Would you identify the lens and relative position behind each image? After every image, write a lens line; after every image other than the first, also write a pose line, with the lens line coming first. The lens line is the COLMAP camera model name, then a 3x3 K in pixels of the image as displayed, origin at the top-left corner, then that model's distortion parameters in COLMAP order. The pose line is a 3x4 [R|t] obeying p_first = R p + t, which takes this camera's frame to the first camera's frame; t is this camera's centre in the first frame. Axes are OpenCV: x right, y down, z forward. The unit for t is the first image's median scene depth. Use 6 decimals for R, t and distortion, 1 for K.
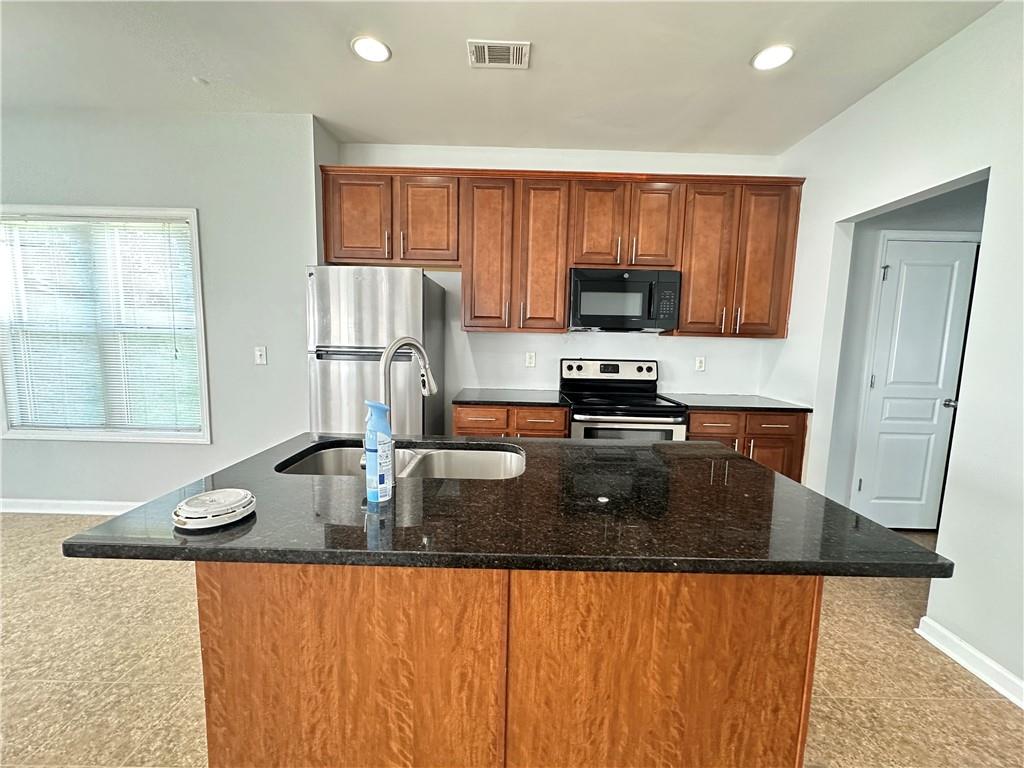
lens RADIAL K [[411.1, 0, 511.5], [0, 411.1, 384.1], [0, 0, 1]] dist [-0.004262, 0.000985]
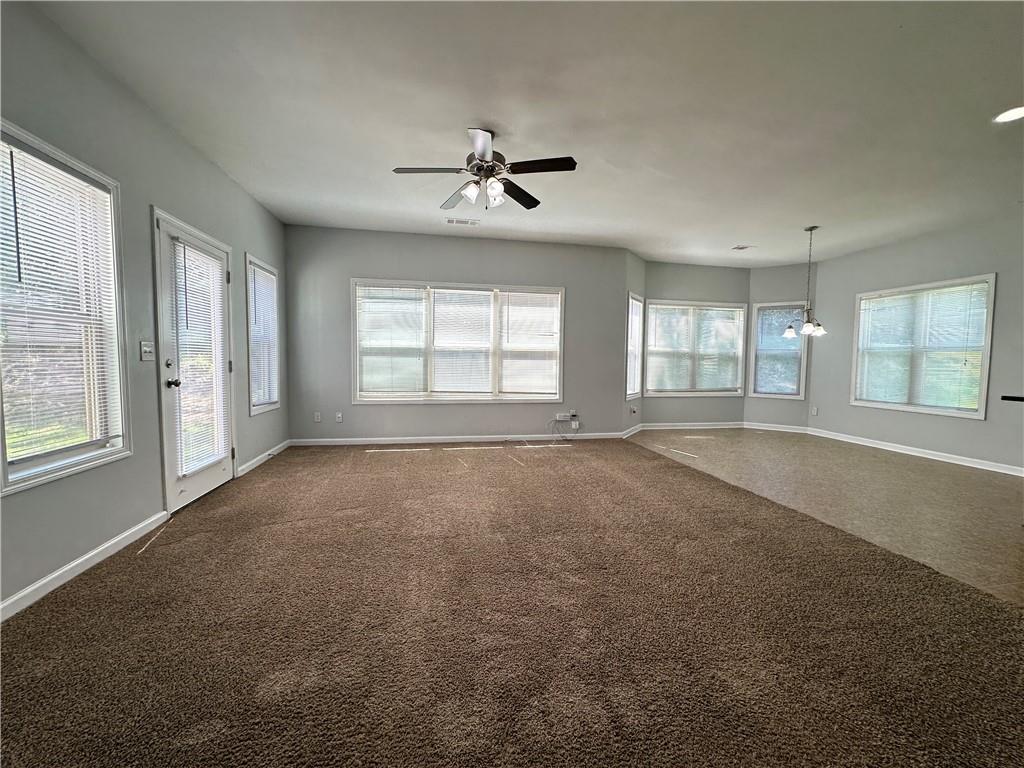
lens RADIAL K [[411.1, 0, 512.1], [0, 411.1, 383.7], [0, 0, 1]] dist [-0.004262, 0.000985]
pose [[0.192189, 0.037688, -0.980634, 0.452657], [-0.116025, 0.993126, 0.015429, 0.196596], [0.974475, 0.110813, 0.195240, -1.092043]]
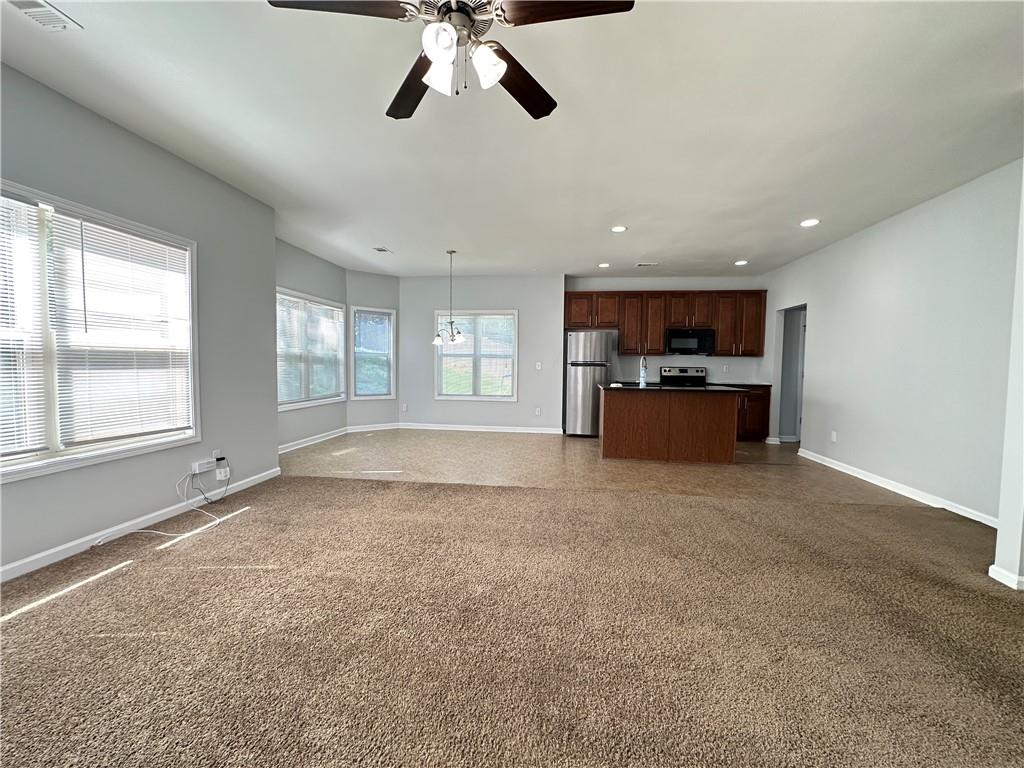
lens RADIAL K [[411.1, 0, 511.9], [0, 411.1, 383.9], [0, 0, 1]] dist [-0.004262, 0.000985]
pose [[0.991972, -0.004586, -0.126376, -0.458129], [-0.003367, 0.998030, -0.062644, 0.198303], [0.126414, 0.062566, 0.990002, -1.504458]]
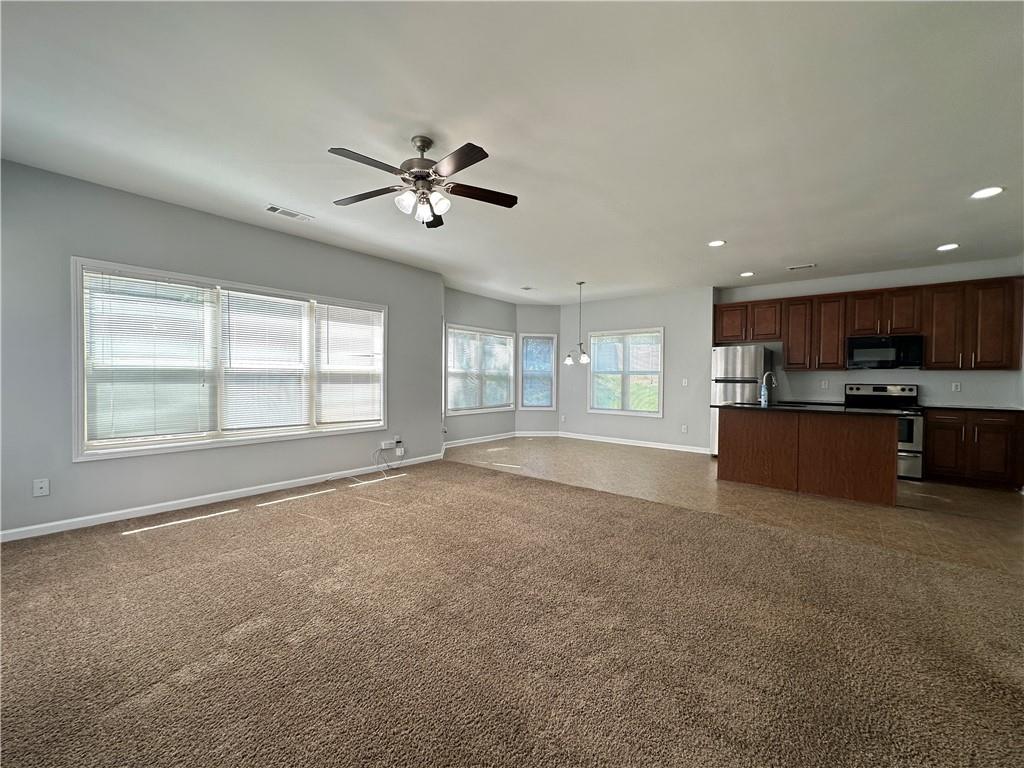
lens RADIAL K [[411.1, 0, 512.0], [0, 411.1, 382.5], [0, 0, 1]] dist [-0.004262, 0.000985]
pose [[0.773730, -0.007084, -0.633476, 0.145052], [-0.061244, 0.994417, -0.085925, 0.206187], [0.630549, 0.105279, 0.768976, -1.551354]]
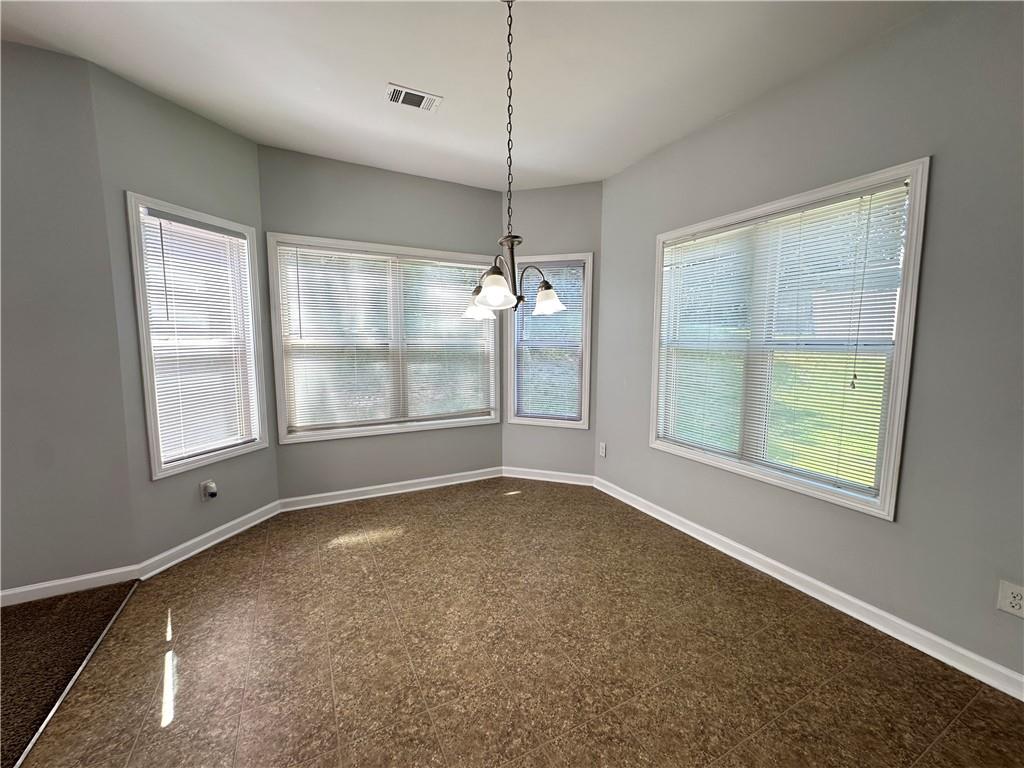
lens RADIAL K [[411.1, 0, 512.6], [0, 411.1, 384.9], [0, 0, 1]] dist [-0.004262, 0.000985]
pose [[0.462270, 0.072425, -0.883776, -0.461306], [-0.090970, 0.995274, 0.033979, -0.036985], [0.882060, 0.064690, 0.466674, 0.151598]]
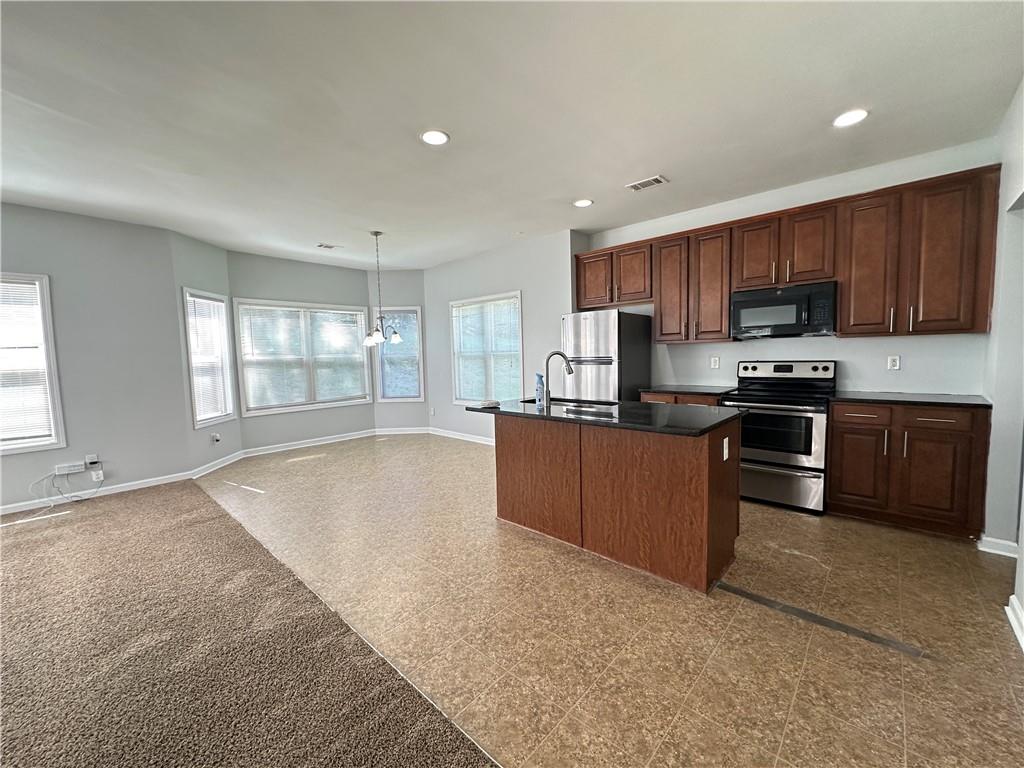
lens RADIAL K [[411.1, 0, 512.6], [0, 411.1, 382.8], [0, 0, 1]] dist [-0.004262, 0.000985]
pose [[0.733607, 0.006331, -0.679544, 0.524467], [-0.031743, 0.999184, -0.024959, 0.064065], [0.678832, 0.039881, 0.733210, -0.437428]]
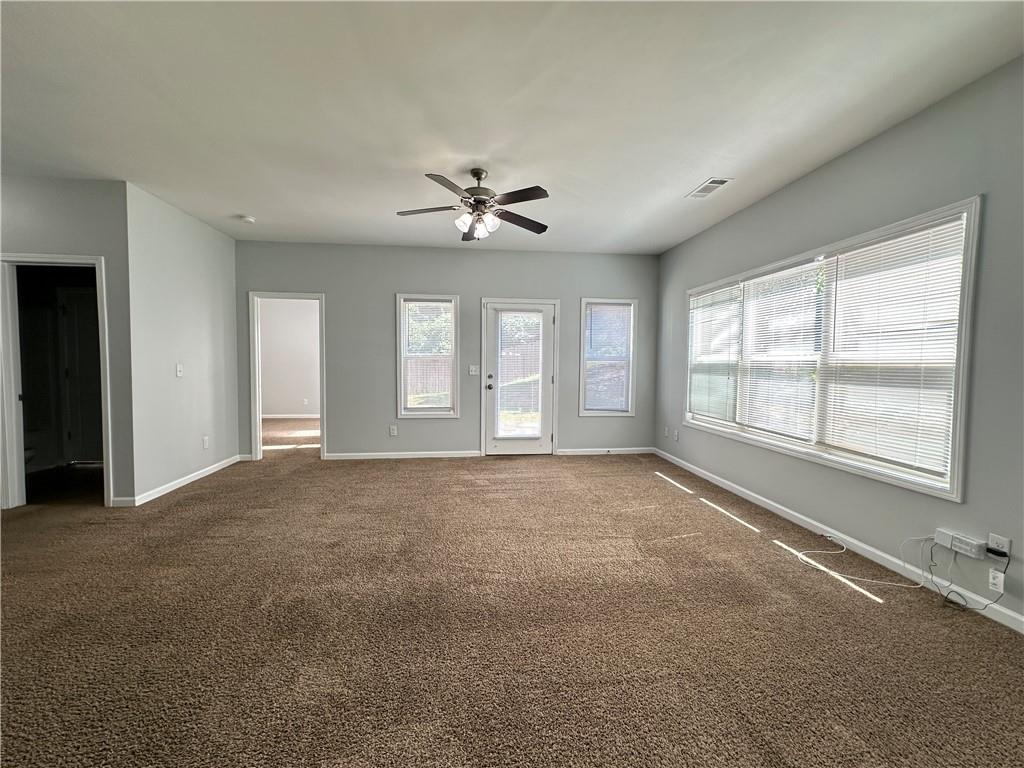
lens RADIAL K [[411.1, 0, 511.3], [0, 411.1, 383.6], [0, 0, 1]] dist [-0.004262, 0.000985]
pose [[-0.992501, -0.025830, -0.119476, -0.562958], [-0.044640, 0.986501, 0.157554, -0.012578], [0.113794, 0.161706, -0.980256, 0.181340]]
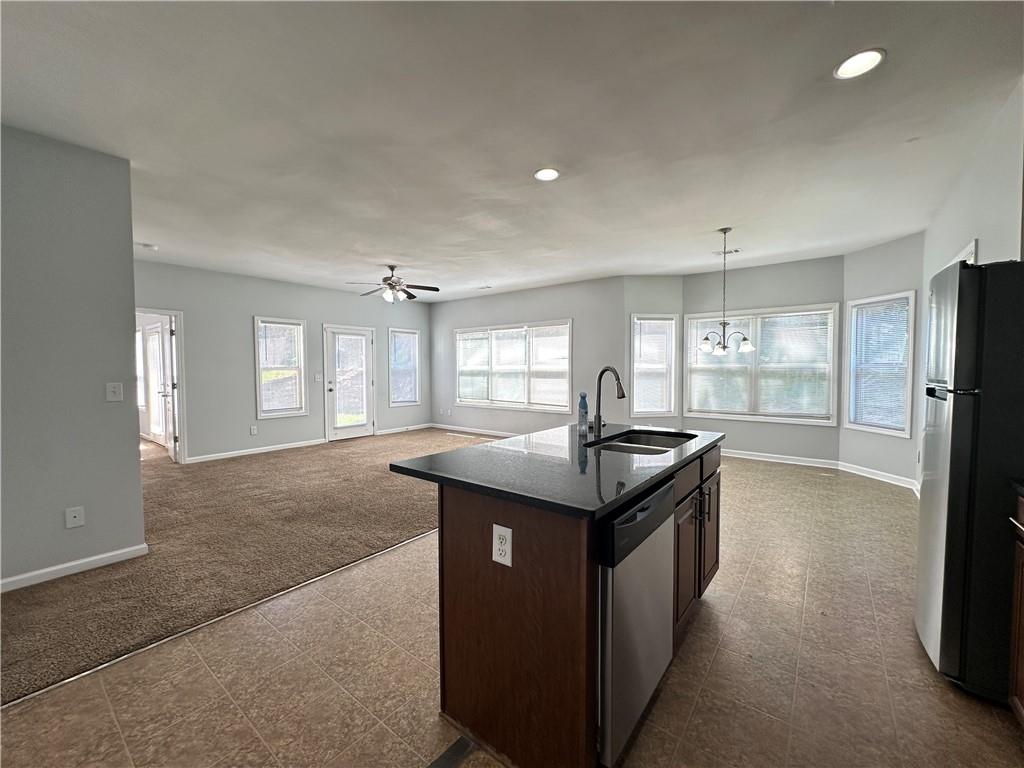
lens RADIAL K [[411.1, 0, 511.4], [0, 411.1, 382.0], [0, 0, 1]] dist [-0.004262, 0.000985]
pose [[-0.614741, 0.004435, -0.788717, 0.643081], [-0.098135, 0.991784, 0.082065, -0.062812], [0.782600, 0.127850, -0.609255, 0.740741]]
